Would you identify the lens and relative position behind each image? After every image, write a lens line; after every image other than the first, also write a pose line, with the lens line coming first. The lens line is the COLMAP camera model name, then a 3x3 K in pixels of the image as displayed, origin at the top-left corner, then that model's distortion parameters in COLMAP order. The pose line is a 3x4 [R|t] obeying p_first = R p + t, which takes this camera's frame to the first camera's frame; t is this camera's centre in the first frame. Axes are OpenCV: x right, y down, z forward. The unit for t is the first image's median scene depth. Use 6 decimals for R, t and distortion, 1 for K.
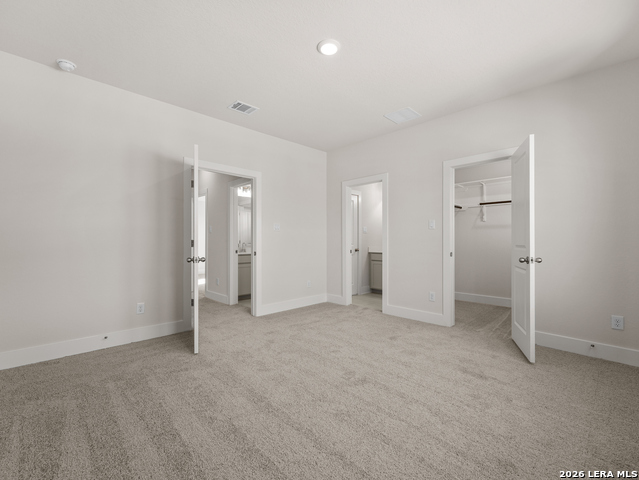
lens RADIAL K [[290.8, 0, 319.5], [0, 290.8, 240.0], [0, 0, 1]] dist [0.000813, 0.000029]
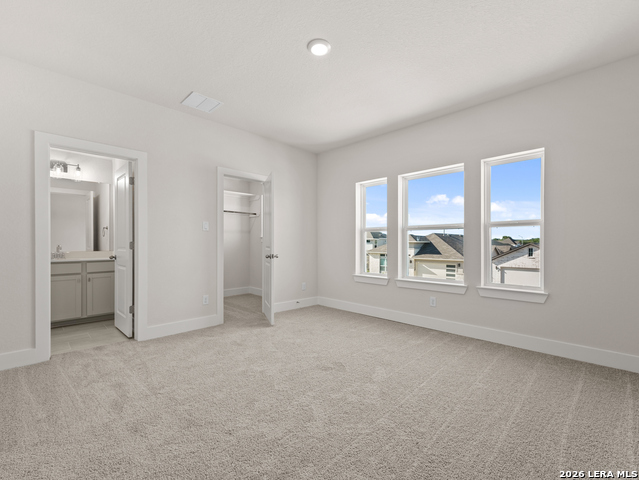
lens RADIAL K [[290.8, 0, 319.5], [0, 290.8, 240.0], [0, 0, 1]] dist [0.000813, 0.000029]
pose [[-0.022360, 0.000433, 0.999750, -0.637466], [-0.008185, 0.999966, -0.000616, -0.010583], [-0.999716, -0.008196, -0.022356, 0.669344]]
